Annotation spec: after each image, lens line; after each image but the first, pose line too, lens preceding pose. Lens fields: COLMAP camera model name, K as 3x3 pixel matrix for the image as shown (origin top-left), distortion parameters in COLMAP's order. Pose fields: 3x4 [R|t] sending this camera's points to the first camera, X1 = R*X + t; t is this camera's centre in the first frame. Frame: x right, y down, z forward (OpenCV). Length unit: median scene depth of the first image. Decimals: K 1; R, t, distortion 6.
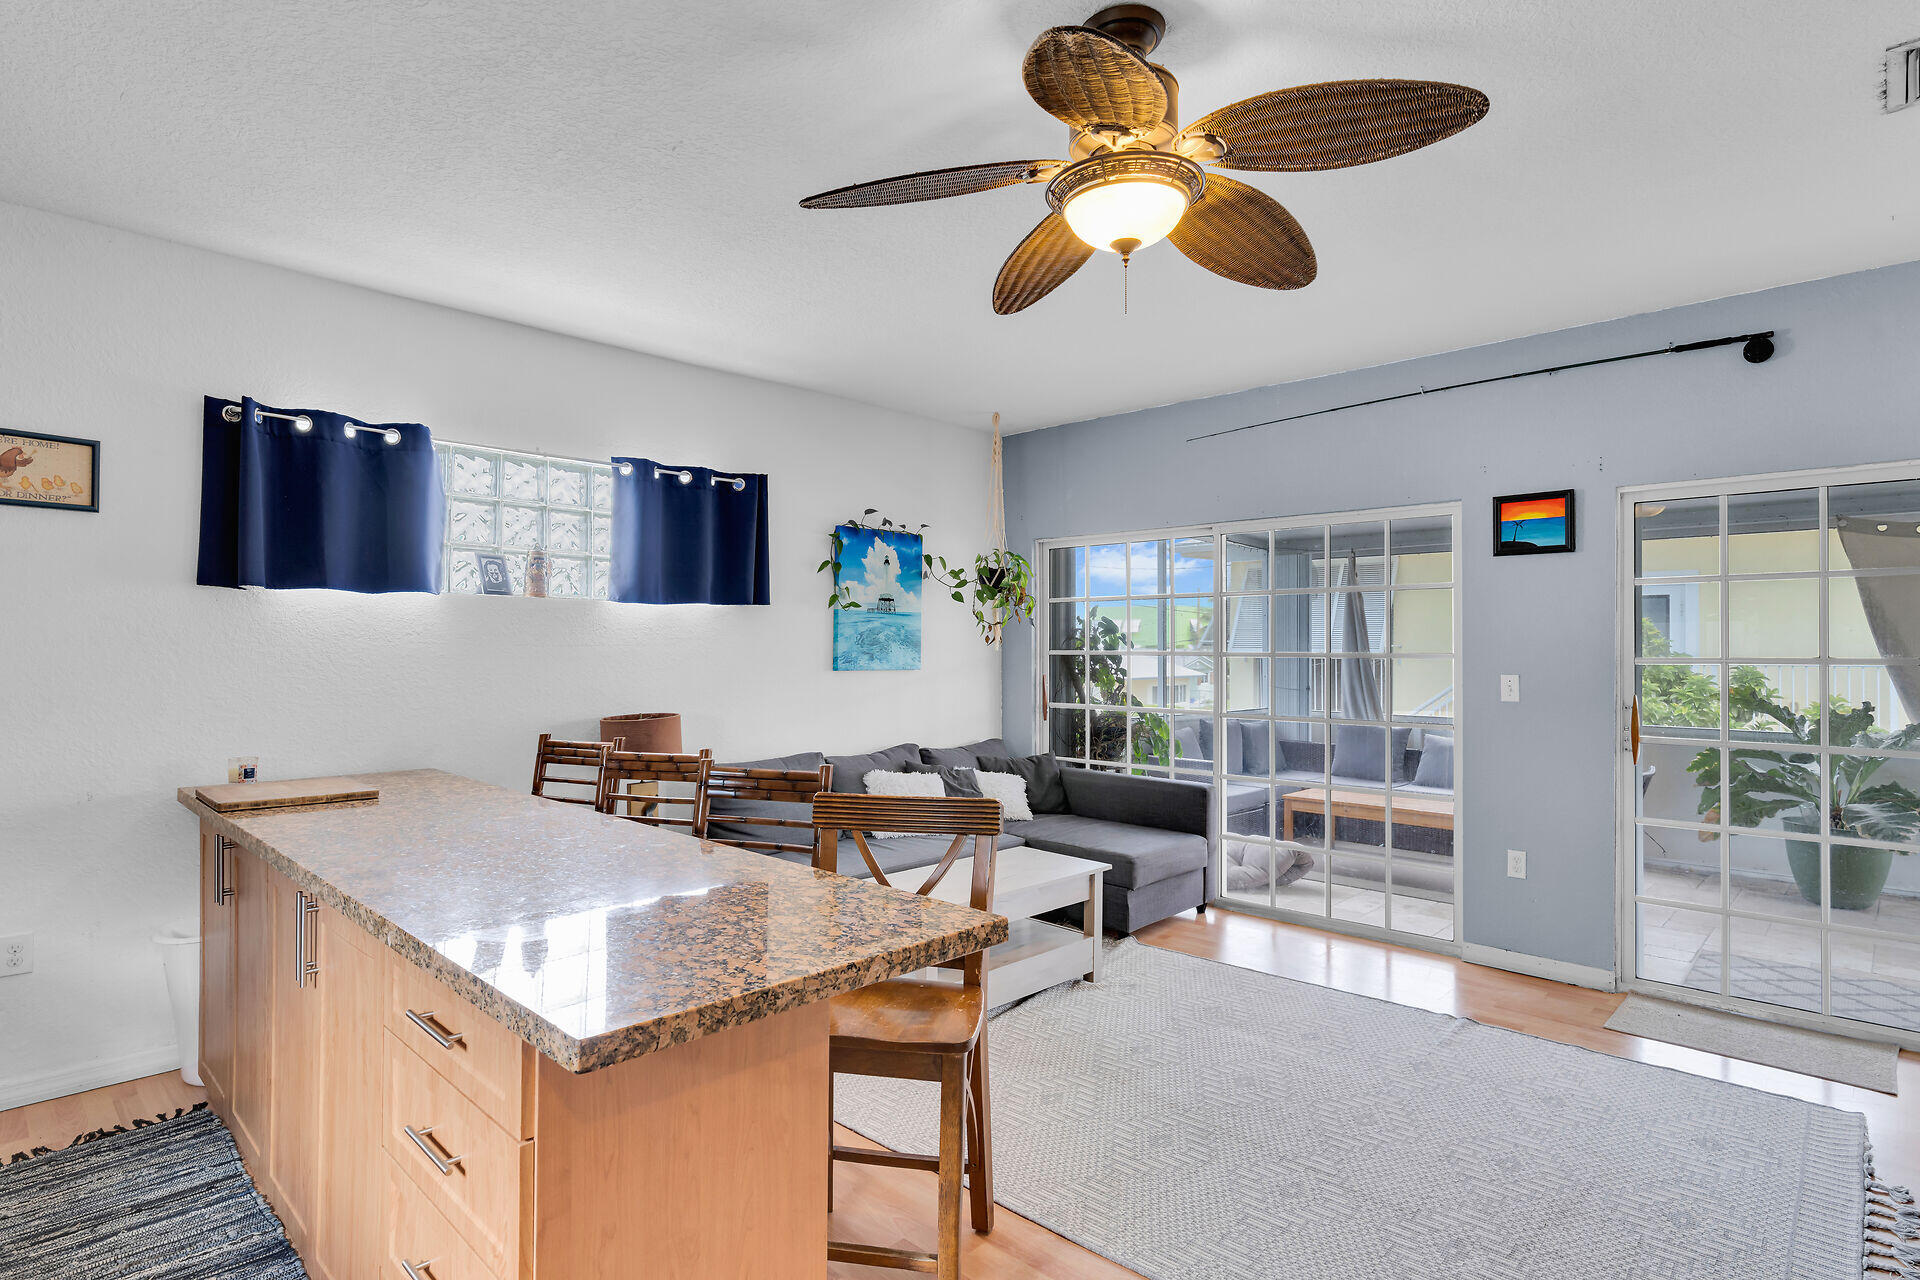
lens RADIAL K [[1000.5, 0, 961.5], [0, 1000.5, 640.9], [0, 0, 1]] dist [0.003427, 0.000060]
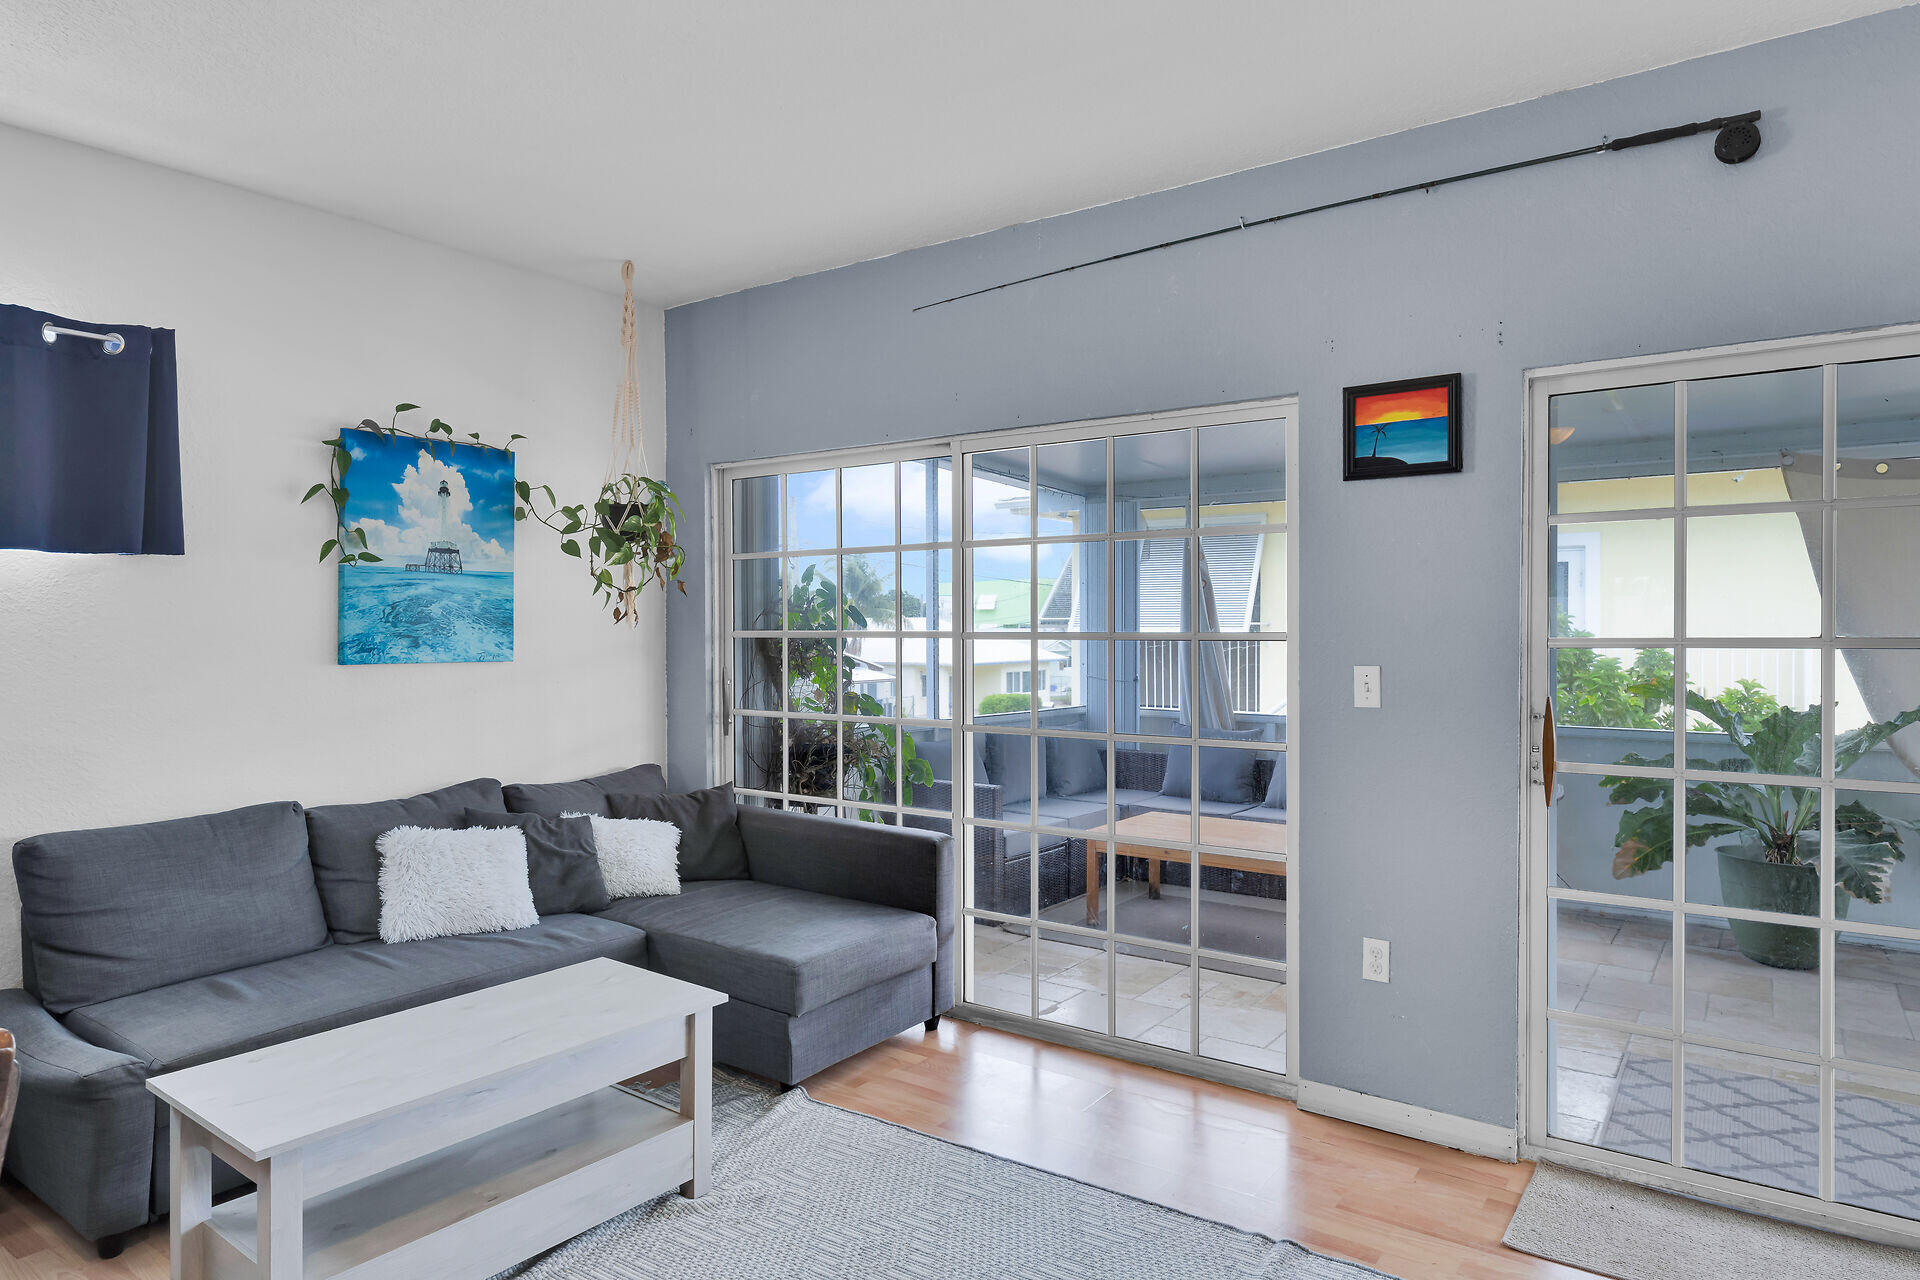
lens RADIAL K [[1162.7, 0, 959.4], [0, 1162.7, 637.5], [0, 0, 1]] dist [0.001977, 0.003752]
pose [[0.990239, -0.004763, 0.139298, 0.152575], [0.002620, 0.999875, 0.015565, 0.002751], [-0.139355, -0.015048, 0.990128, 0.246329]]
